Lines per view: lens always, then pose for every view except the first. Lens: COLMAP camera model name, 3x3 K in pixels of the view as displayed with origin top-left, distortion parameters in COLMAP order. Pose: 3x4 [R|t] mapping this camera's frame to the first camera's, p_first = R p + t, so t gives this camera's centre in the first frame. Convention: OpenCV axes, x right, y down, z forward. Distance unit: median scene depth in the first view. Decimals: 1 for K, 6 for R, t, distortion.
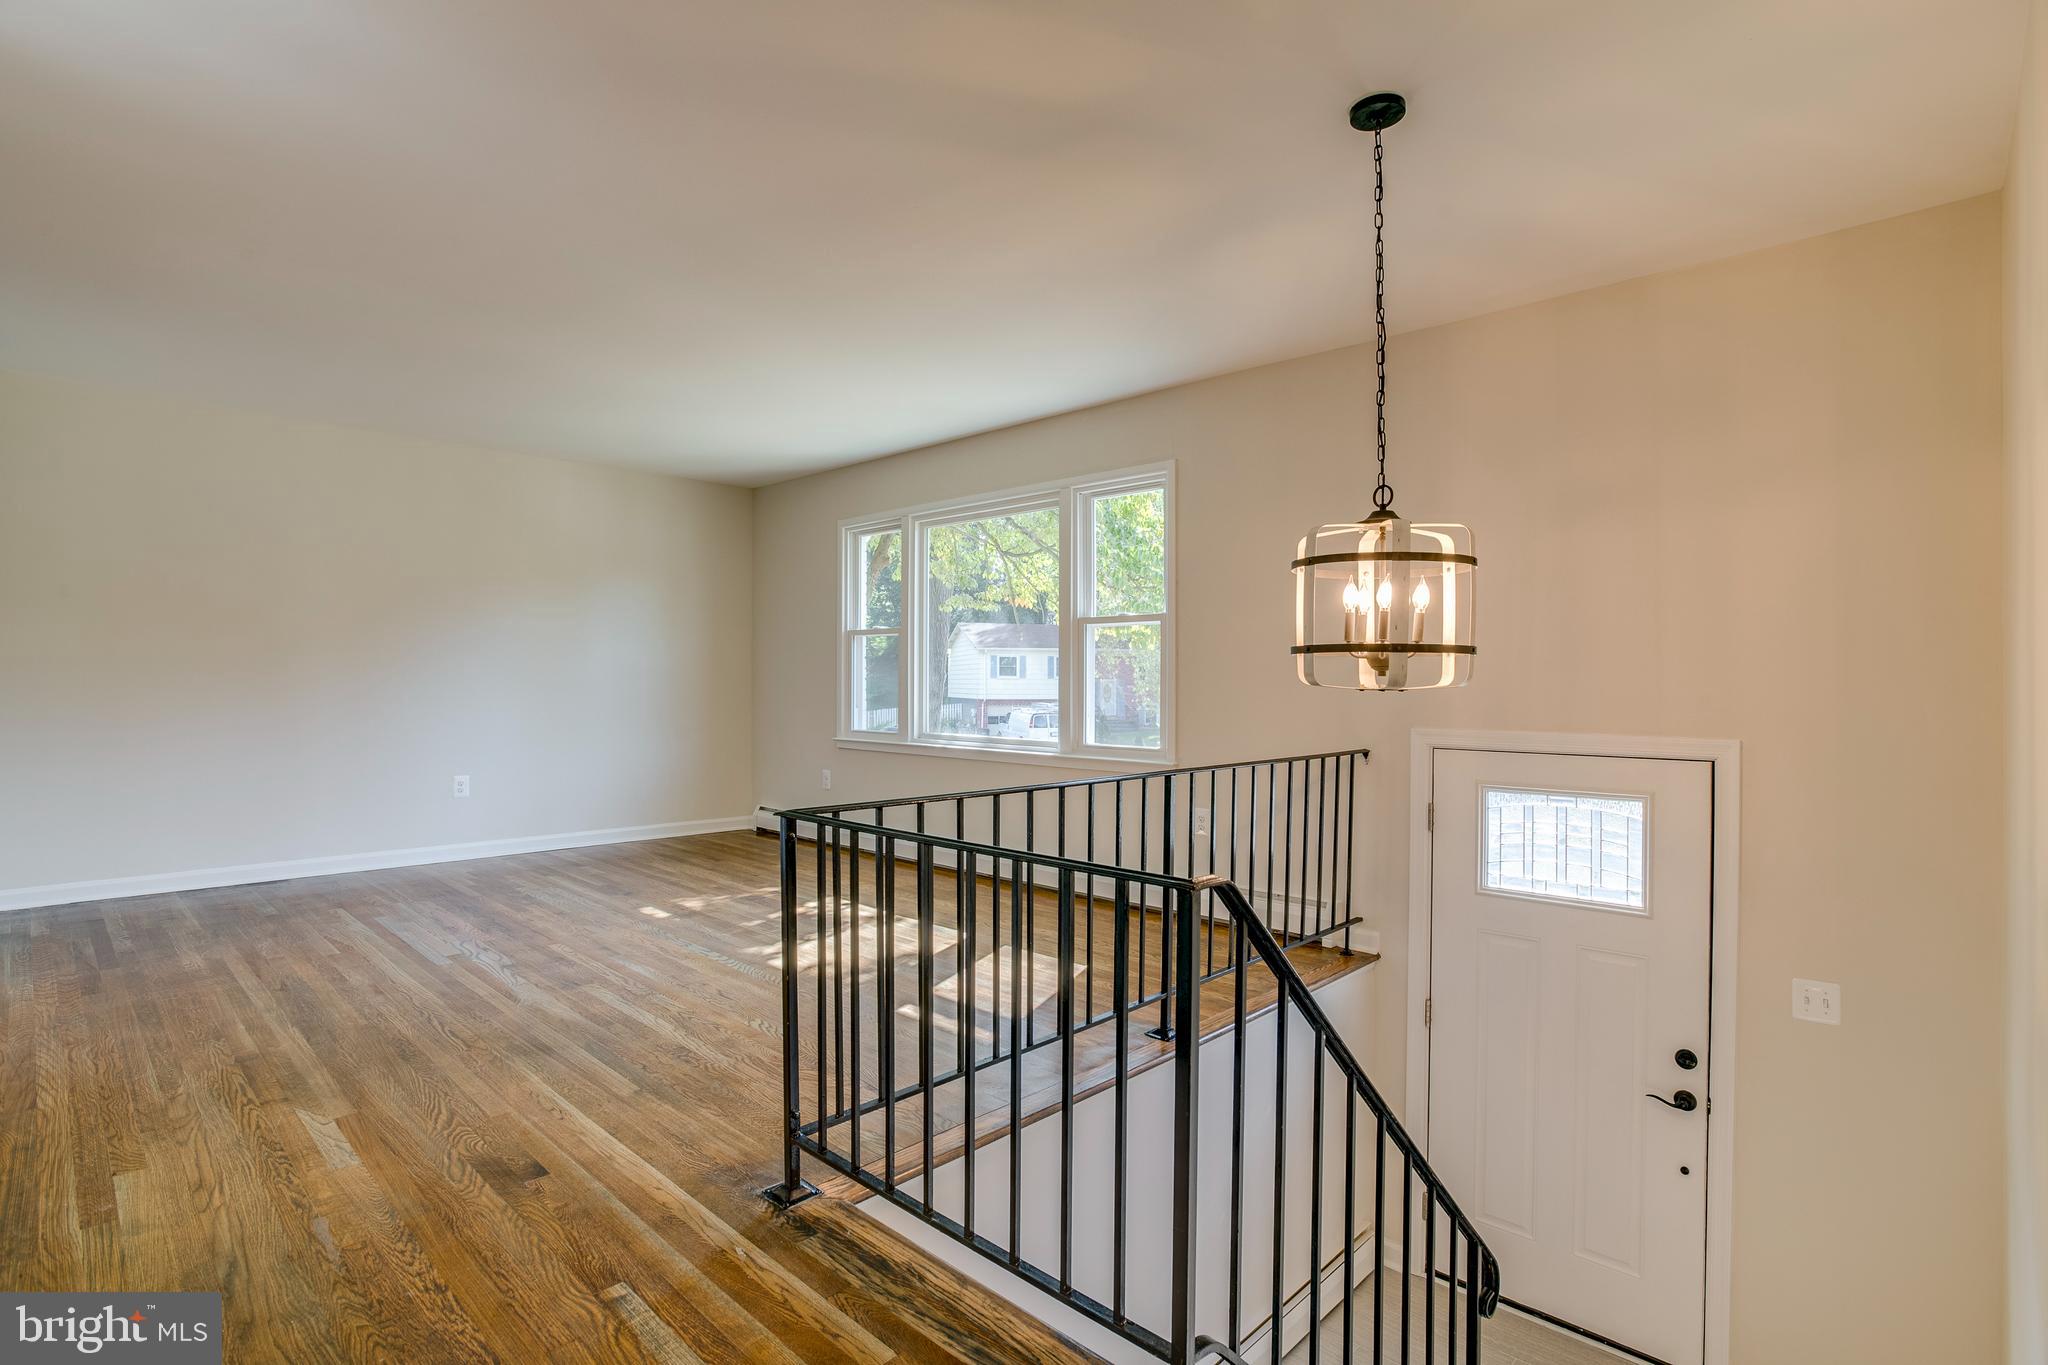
lens RADIAL K [[994.3, 0, 1025.1], [0, 994.3, 684.9], [0, 0, 1]] dist [-0.052094, 0.014818]
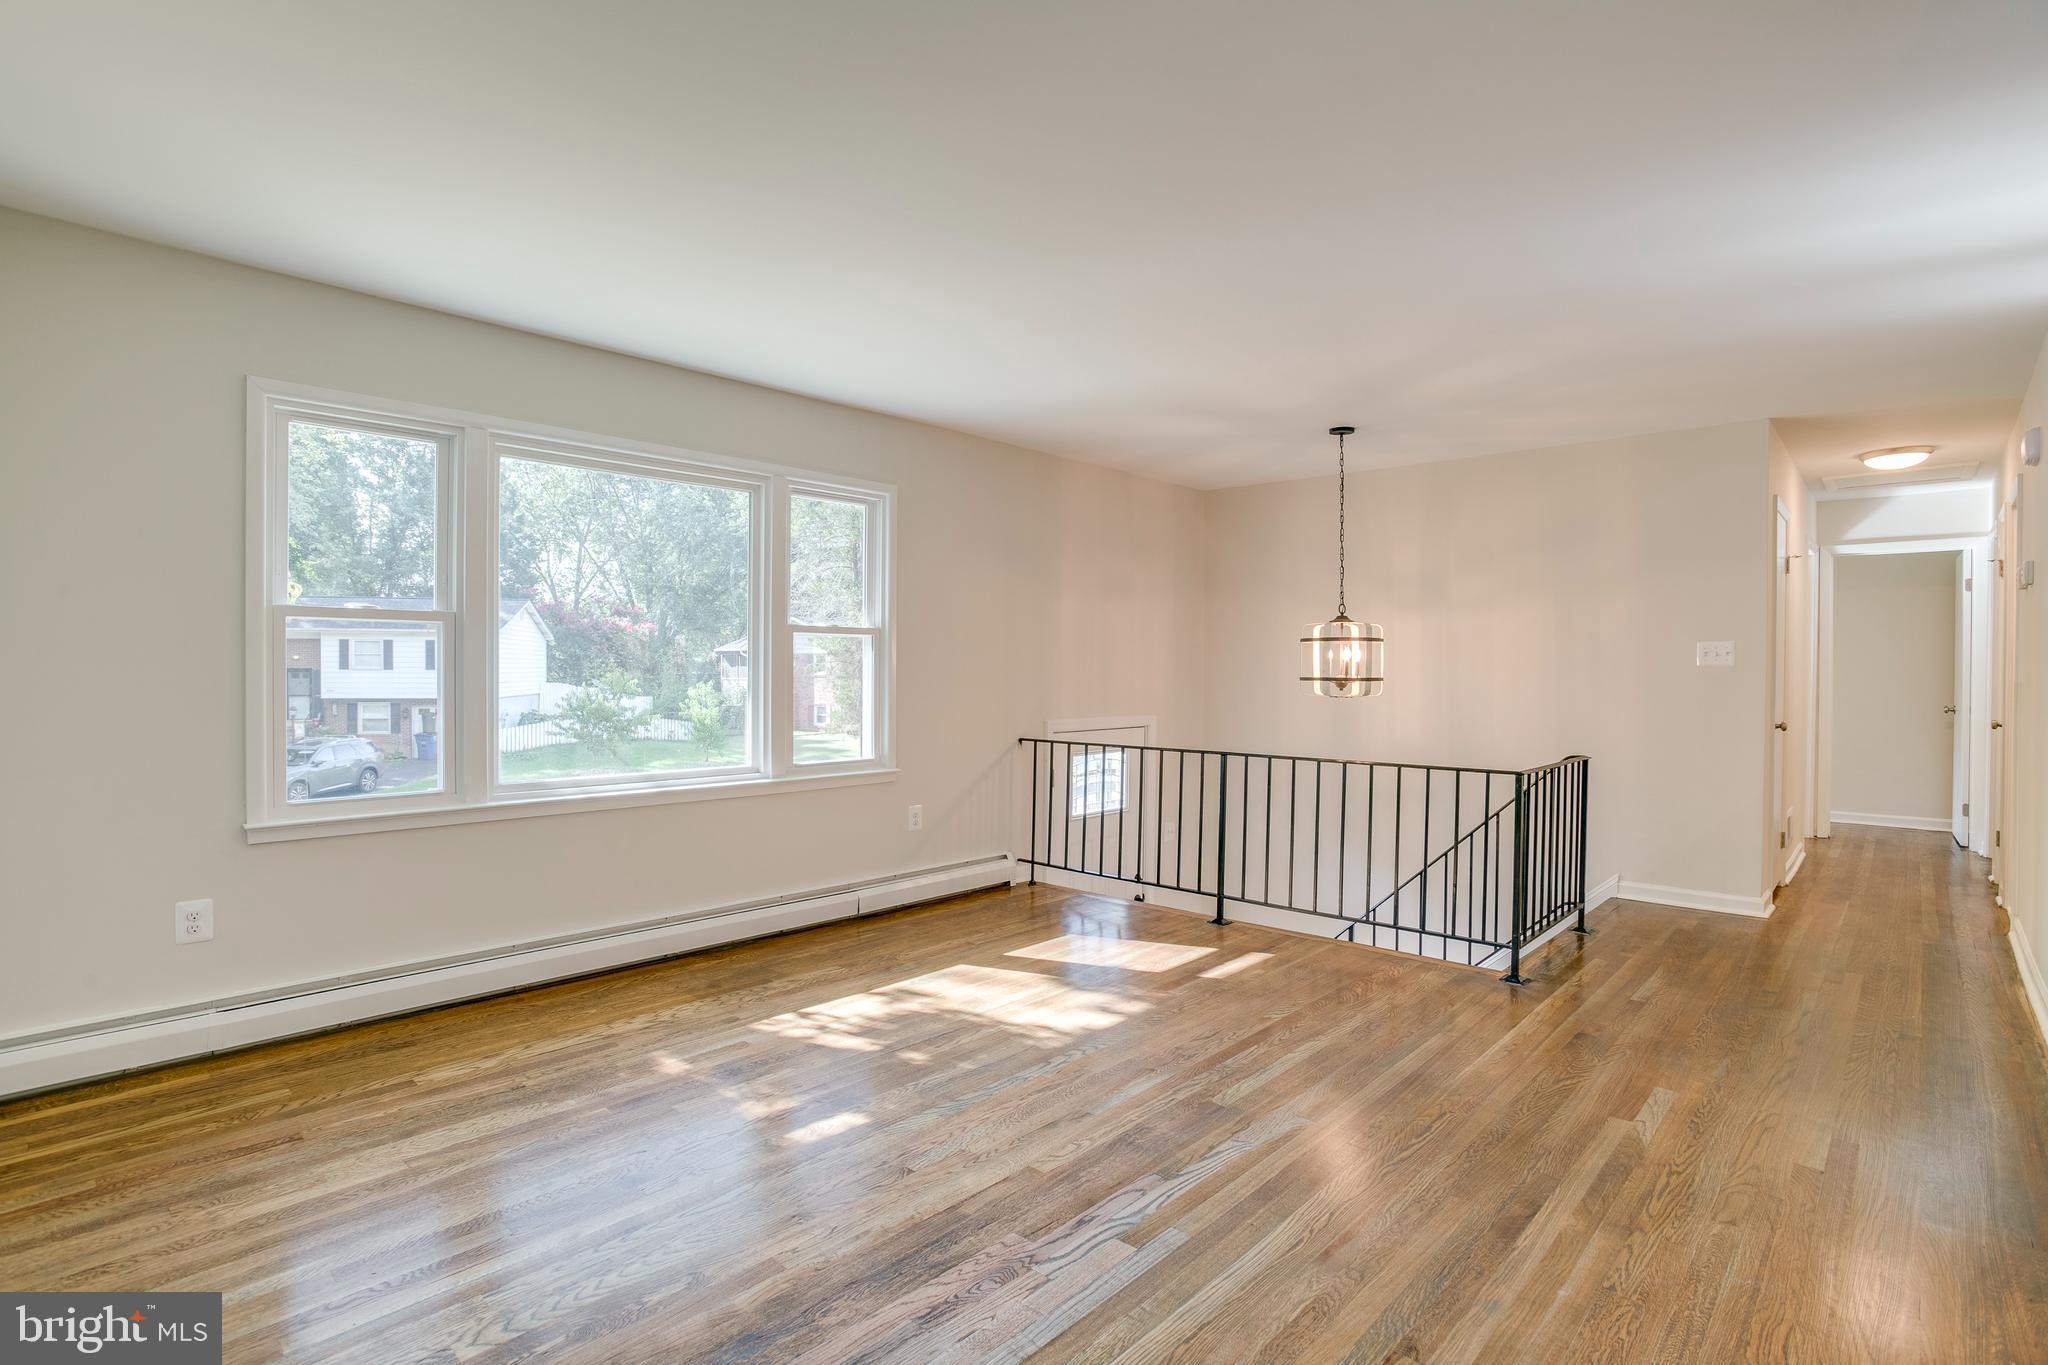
lens RADIAL K [[994.3, 0, 1016.1], [0, 994.3, 678.3], [0, 0, 1]] dist [-0.052094, 0.014818]
pose [[-0.015467, -0.011665, 0.999812, -1.586468], [0.001014, 0.999931, 0.011682, -0.056240], [-0.999880, 0.001194, -0.015454, 1.514439]]
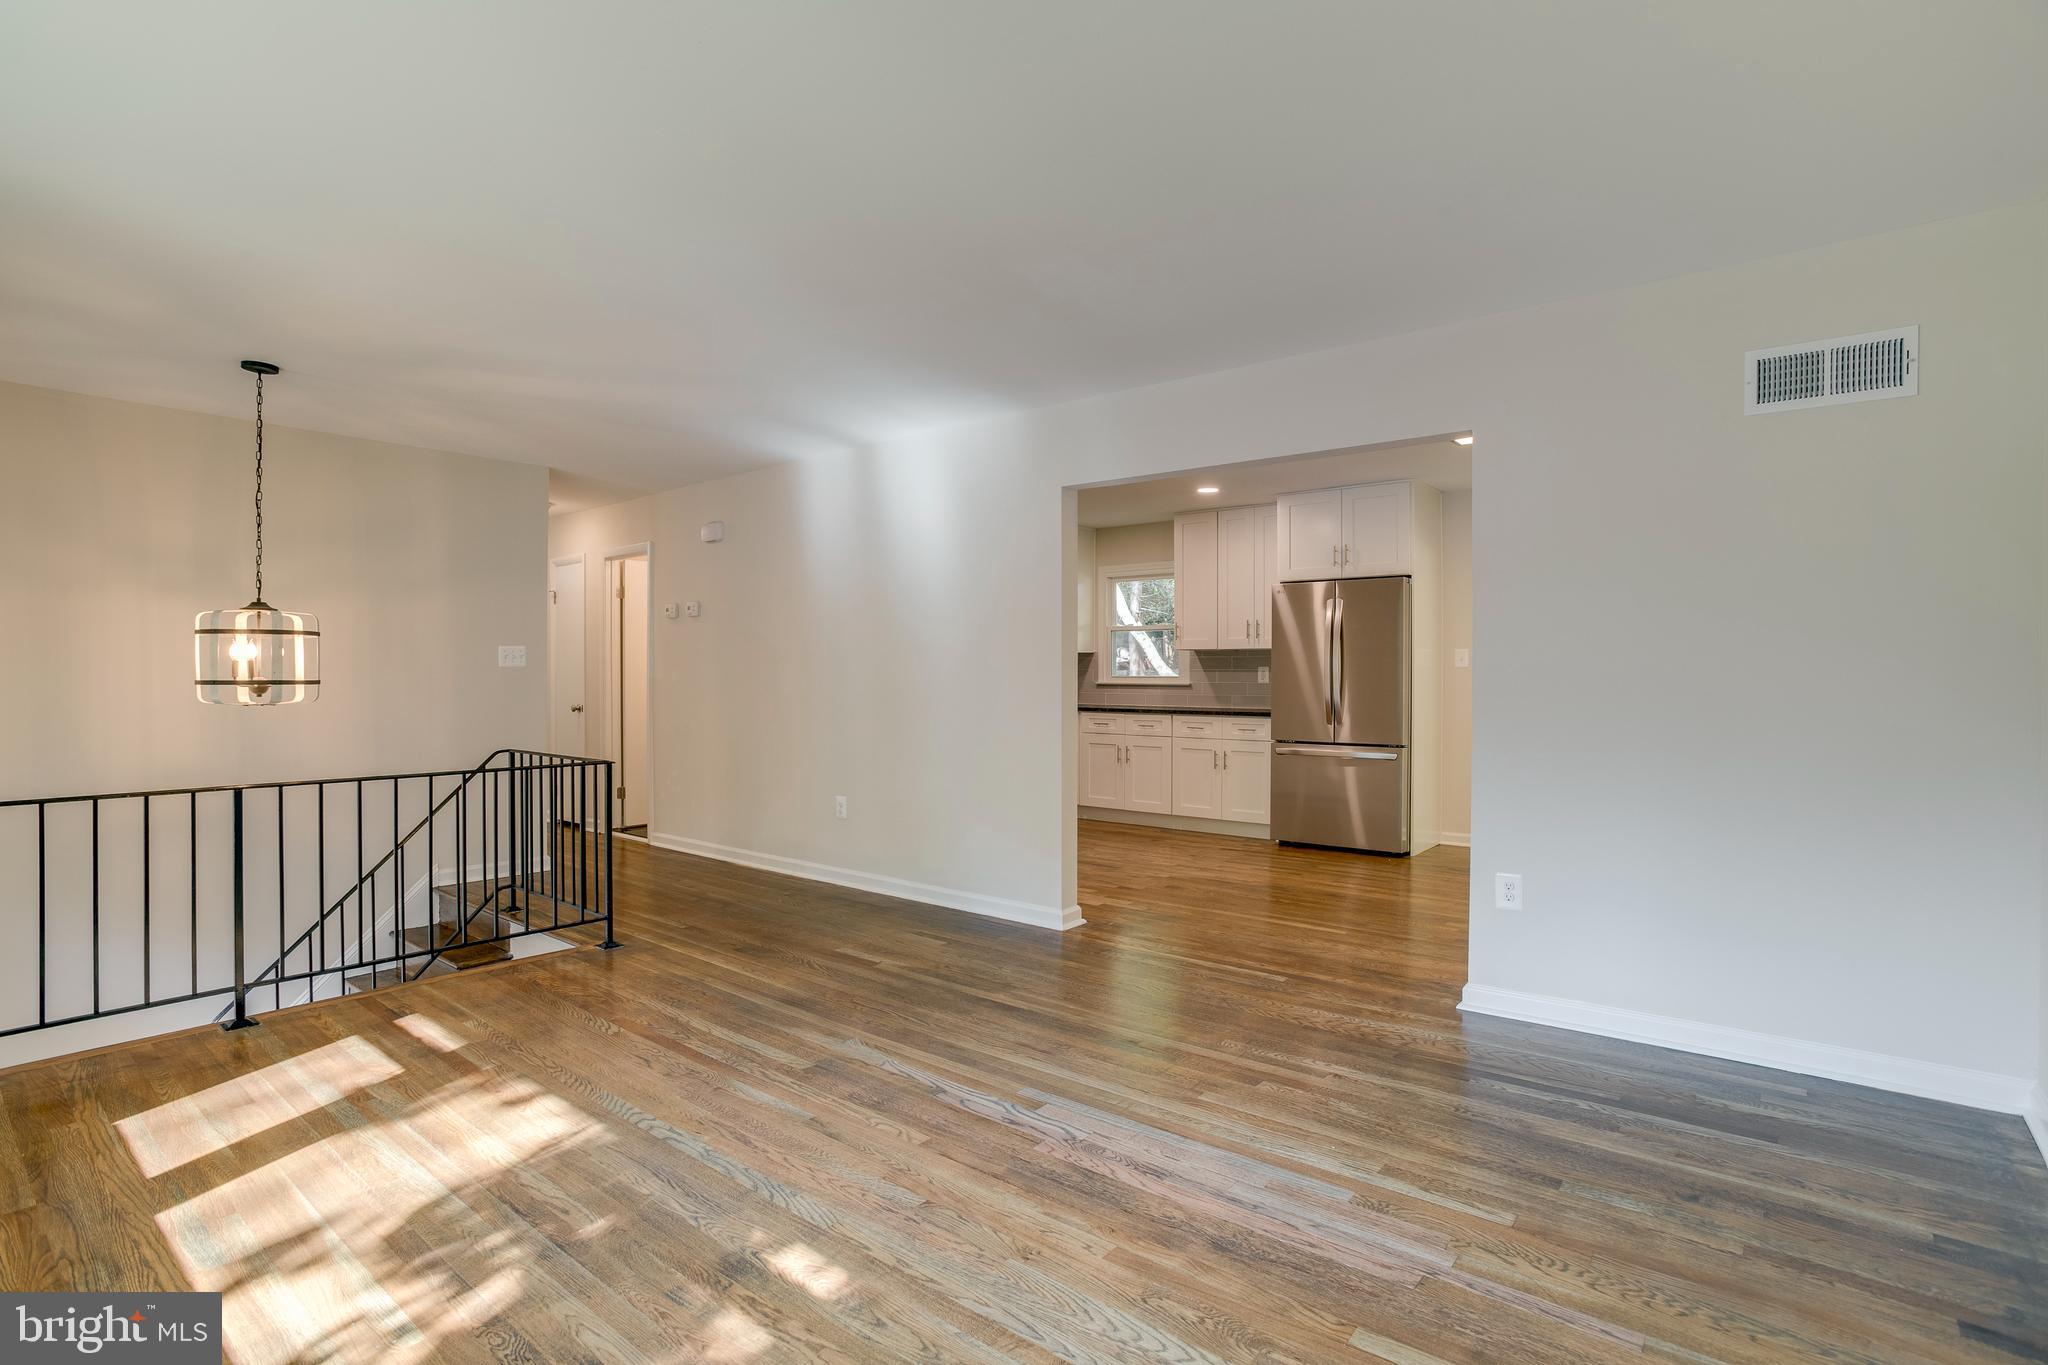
lens RADIAL K [[994.3, 0, 1026.4], [0, 994.3, 679.7], [0, 0, 1]] dist [-0.052094, 0.014818]
pose [[-0.996712, -0.004043, -0.080928, -0.733149], [-0.005152, 0.999896, 0.013499, -0.061619], [0.080865, 0.013872, -0.996629, 2.421628]]
